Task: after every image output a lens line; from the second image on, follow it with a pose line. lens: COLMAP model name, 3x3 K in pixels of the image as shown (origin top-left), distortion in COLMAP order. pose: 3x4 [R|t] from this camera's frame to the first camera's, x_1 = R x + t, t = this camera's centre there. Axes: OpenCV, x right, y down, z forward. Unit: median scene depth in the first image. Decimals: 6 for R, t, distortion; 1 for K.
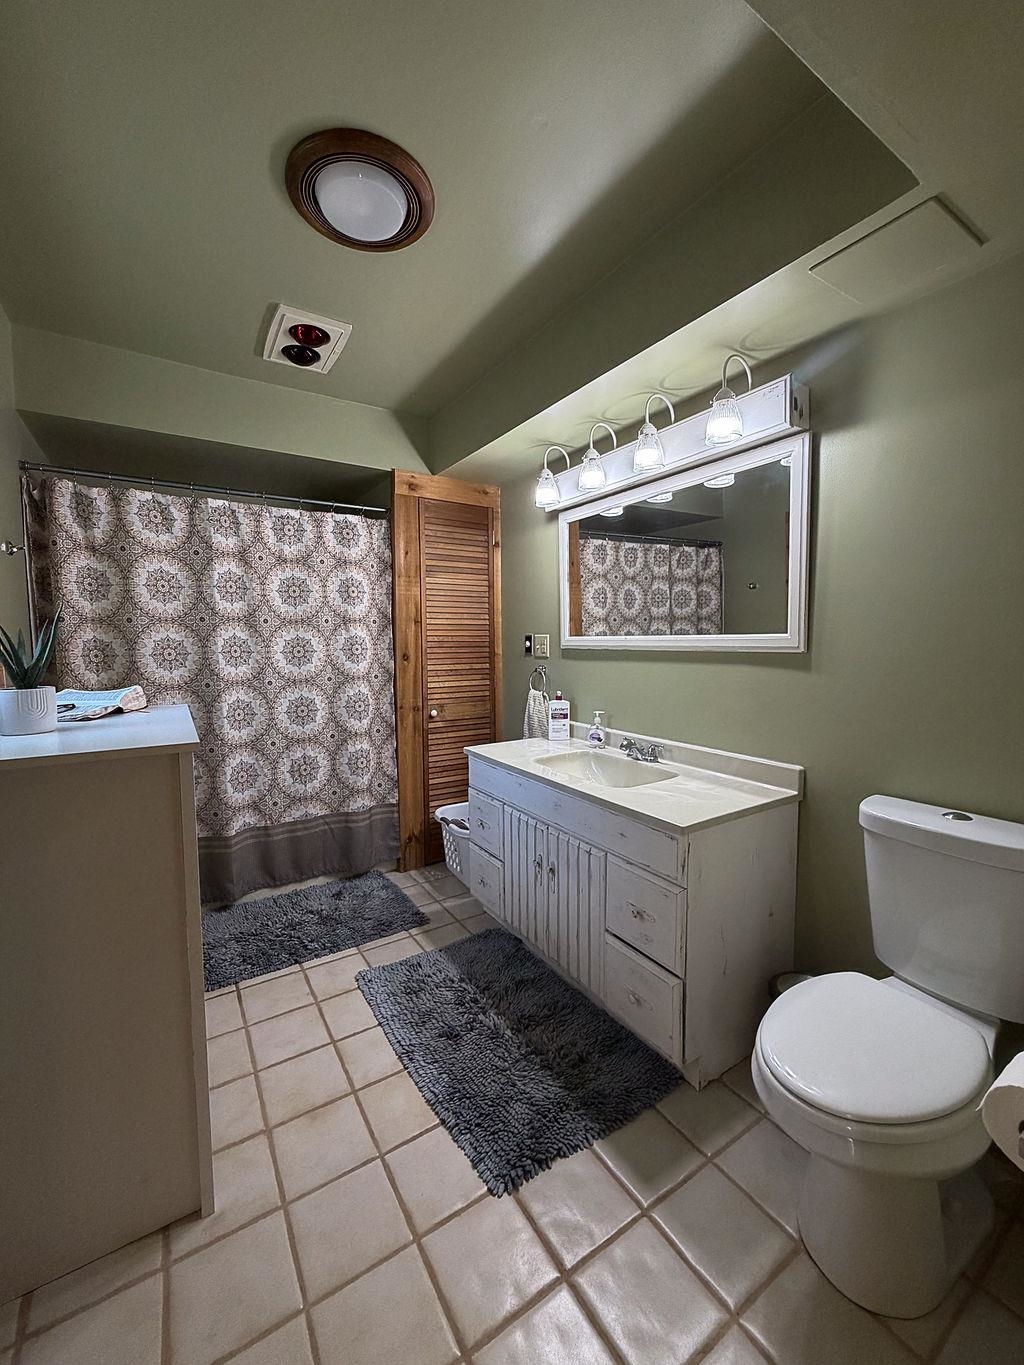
lens RADIAL K [[542.6, 0, 510.8], [0, 542.6, 676.9], [0, 0, 1]] dist [0.003669, -0.000358]
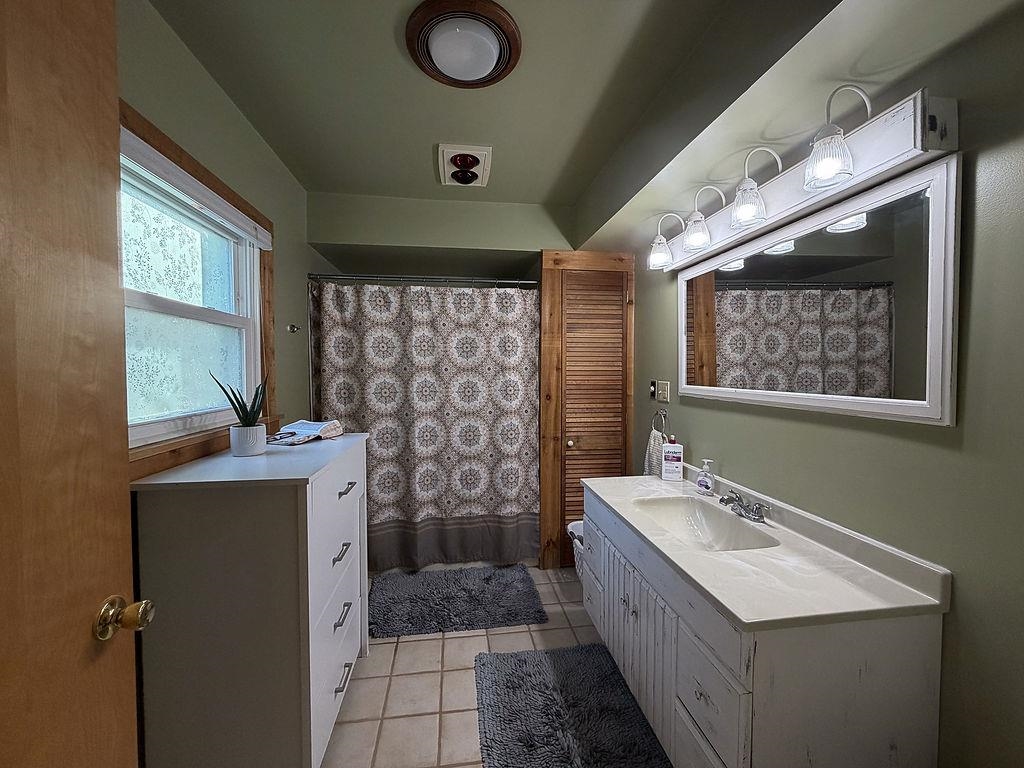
lens RADIAL K [[407.0, 0, 511.0], [0, 407.0, 383.4], [0, 0, 1]] dist [0.003669, -0.000358]
pose [[0.909909, 0.020551, -0.414298, 0.145633], [-0.033741, 0.999129, -0.024544, -0.052320], [0.413433, 0.036312, 0.909810, 0.134738]]
